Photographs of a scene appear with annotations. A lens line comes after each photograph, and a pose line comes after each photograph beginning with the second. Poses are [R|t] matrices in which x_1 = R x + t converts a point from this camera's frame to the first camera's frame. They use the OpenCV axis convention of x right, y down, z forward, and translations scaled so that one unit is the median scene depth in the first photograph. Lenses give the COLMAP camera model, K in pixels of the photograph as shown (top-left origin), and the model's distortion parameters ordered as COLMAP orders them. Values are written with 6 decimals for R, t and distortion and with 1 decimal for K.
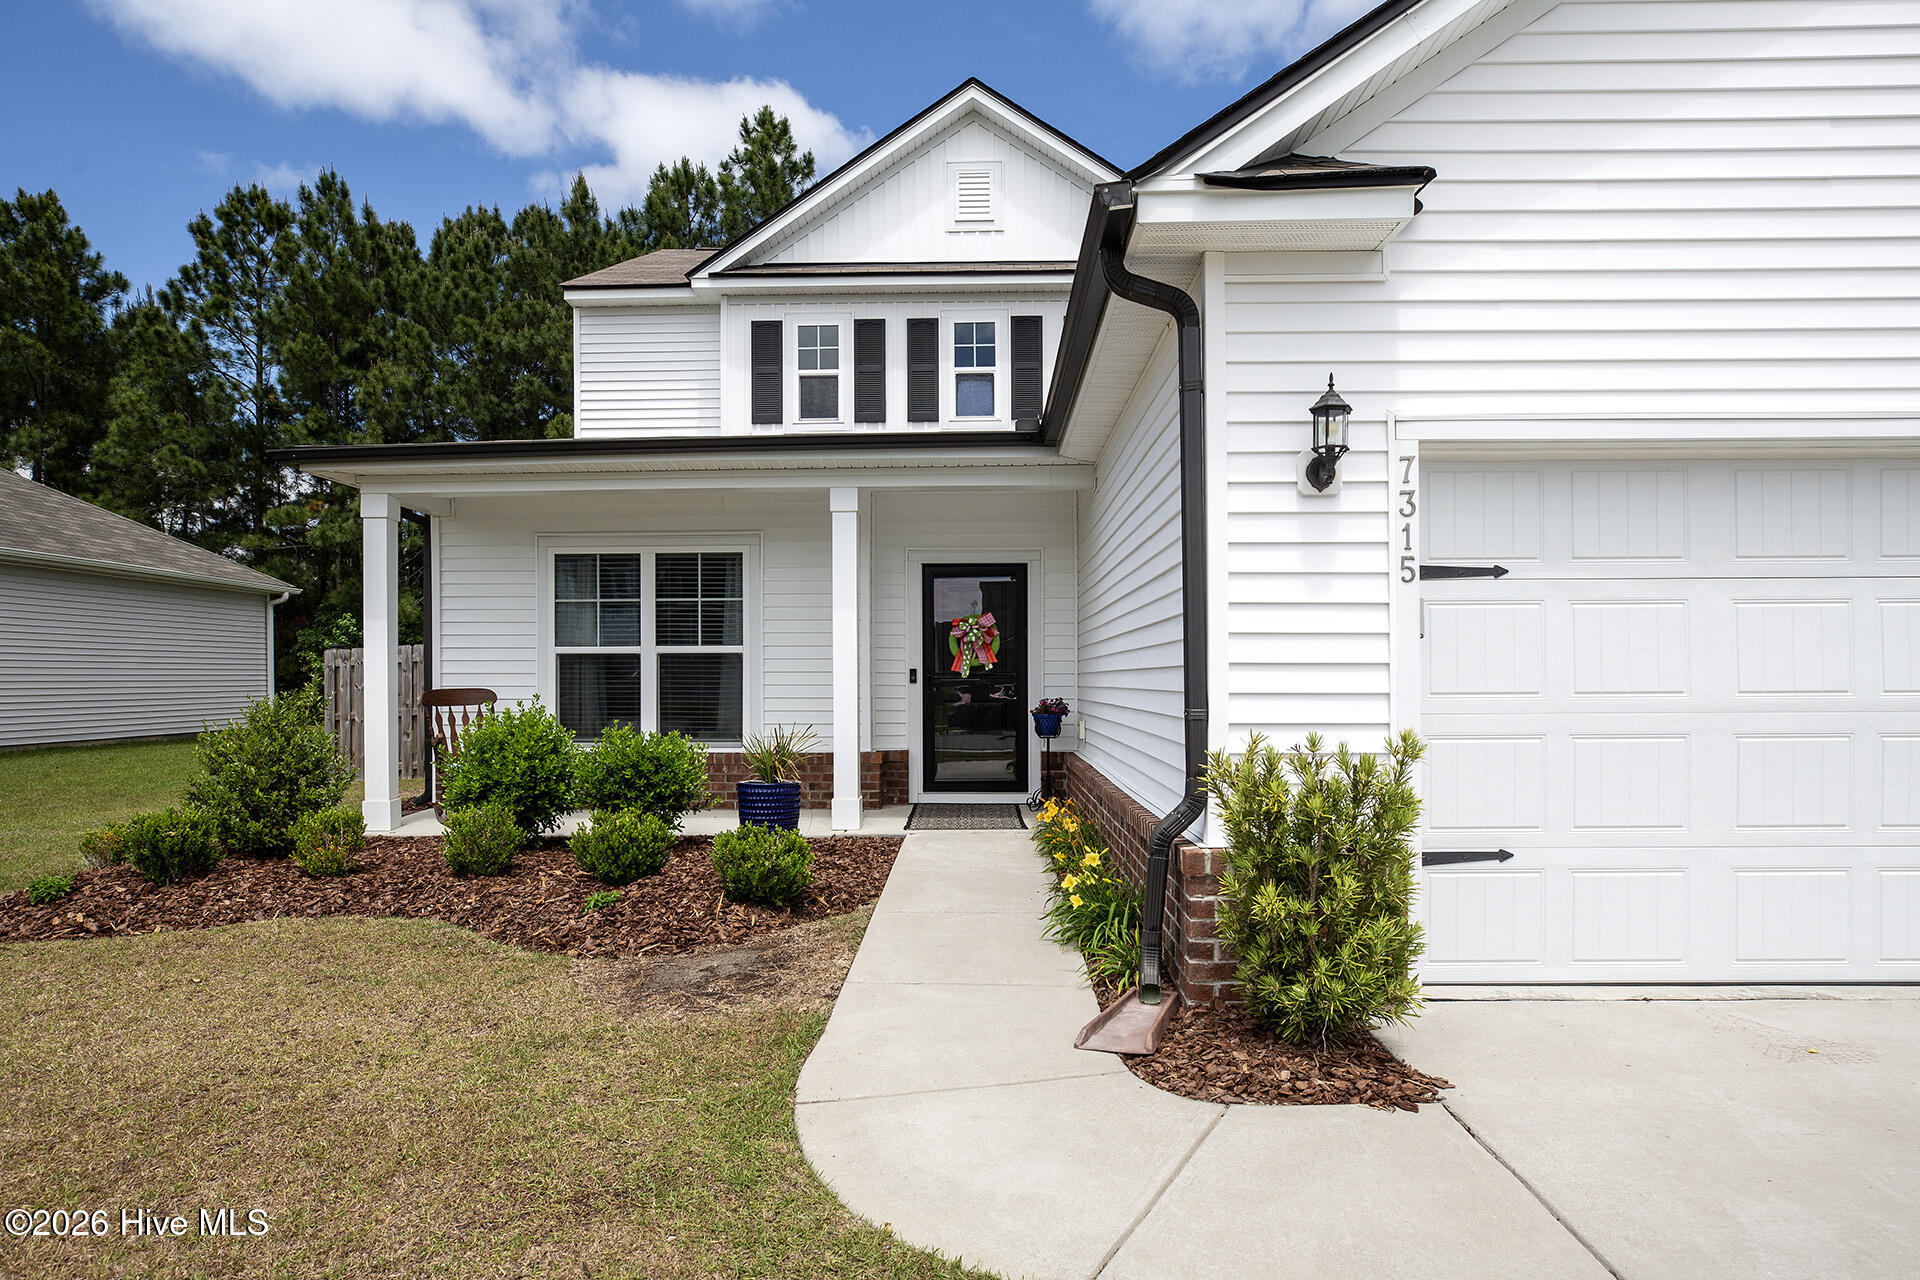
lens RADIAL K [[1106.9, 0, 958.4], [0, 1106.9, 682.7], [0, 0, 1]] dist [-0.005255, -0.001009]
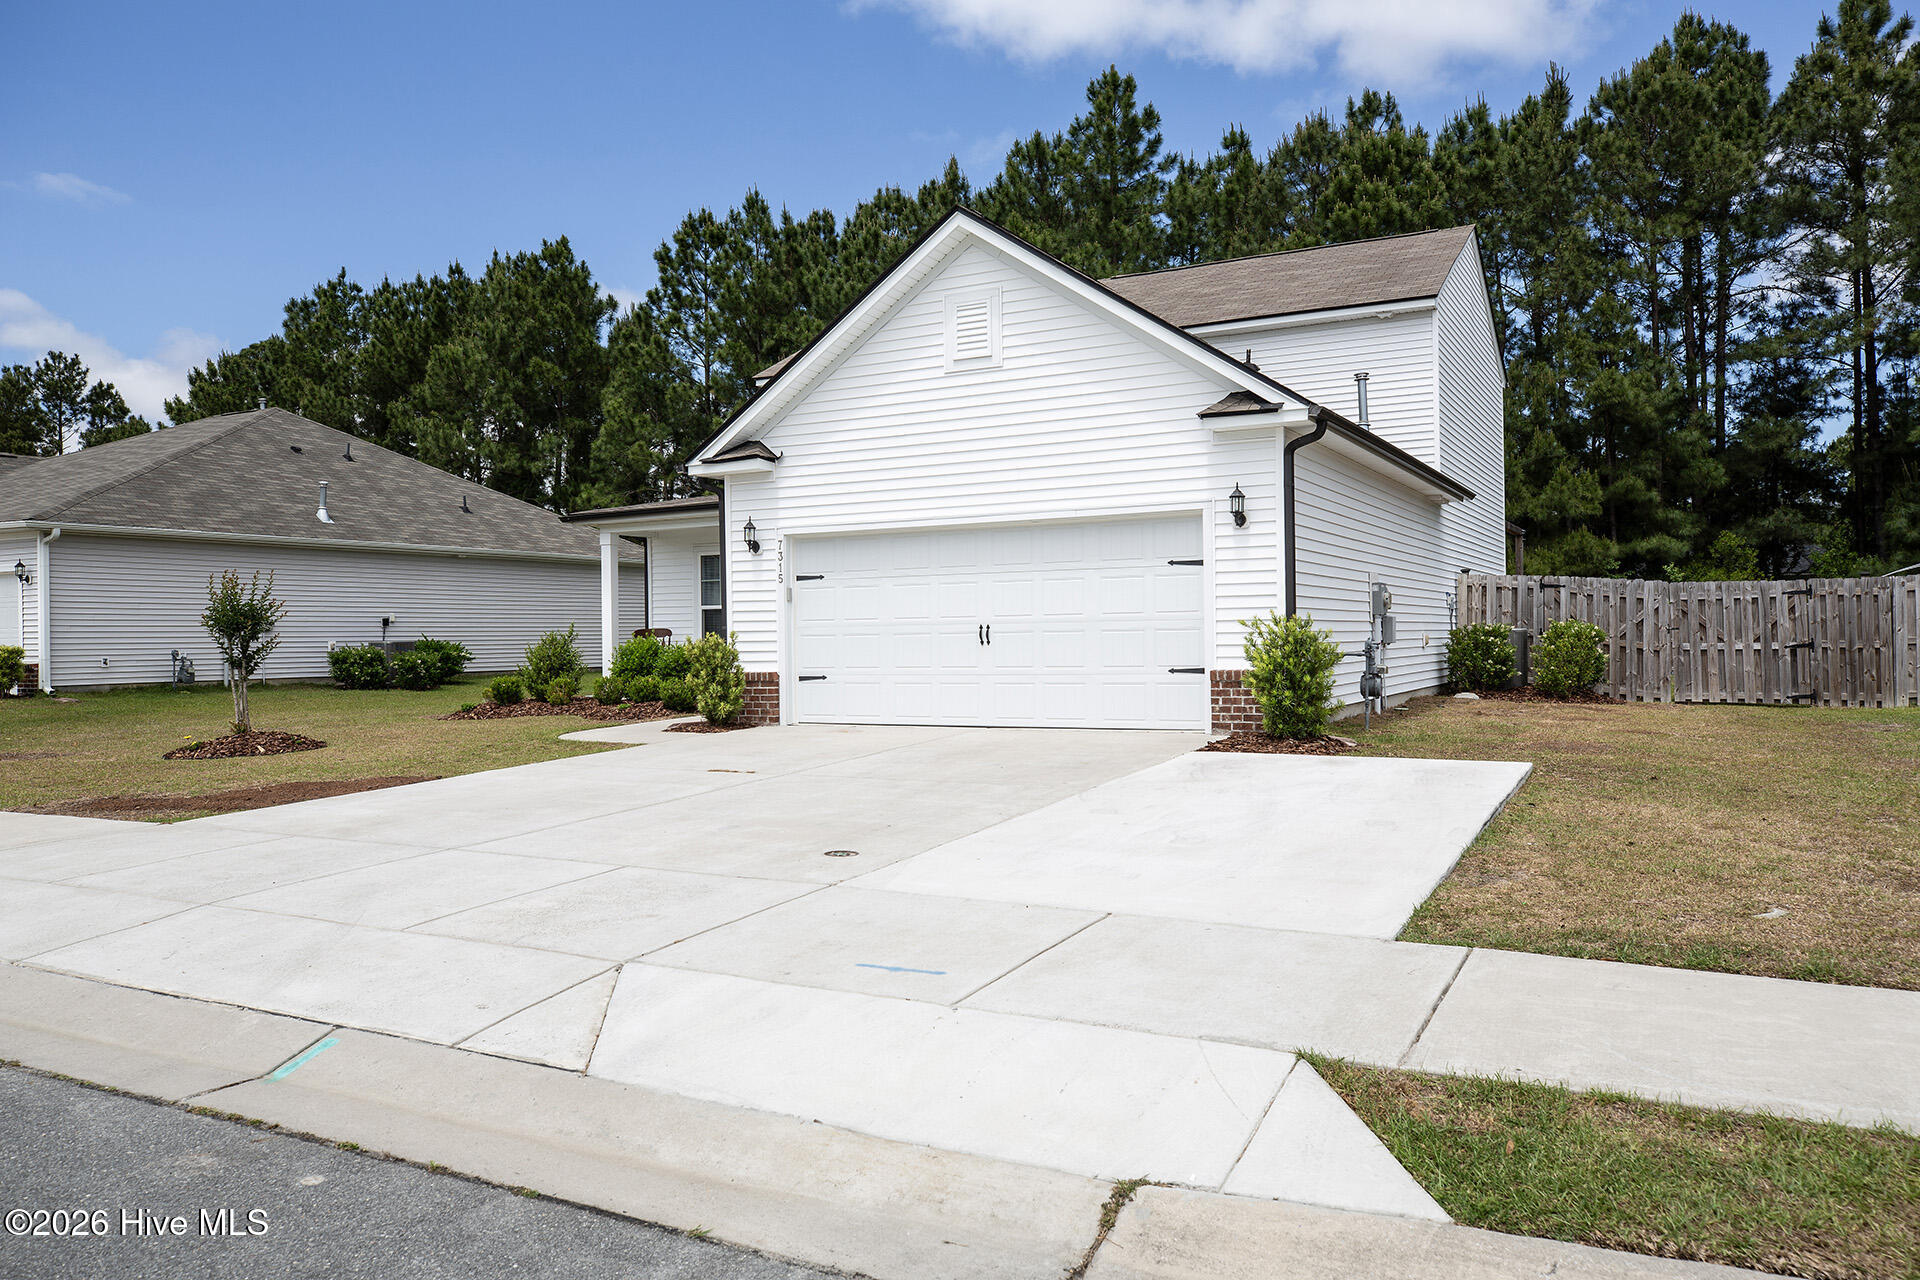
lens RADIAL K [[1419.3, 0, 960.0], [0, 1419.3, 640.0], [0, 0, 1]] dist [0.002187, 0.001787]
pose [[0.898939, -0.006961, -0.438019, 0.276033], [0.007413, 0.999972, -0.000678, 0.007622], [0.438012, -0.002638, 0.898965, -0.244151]]
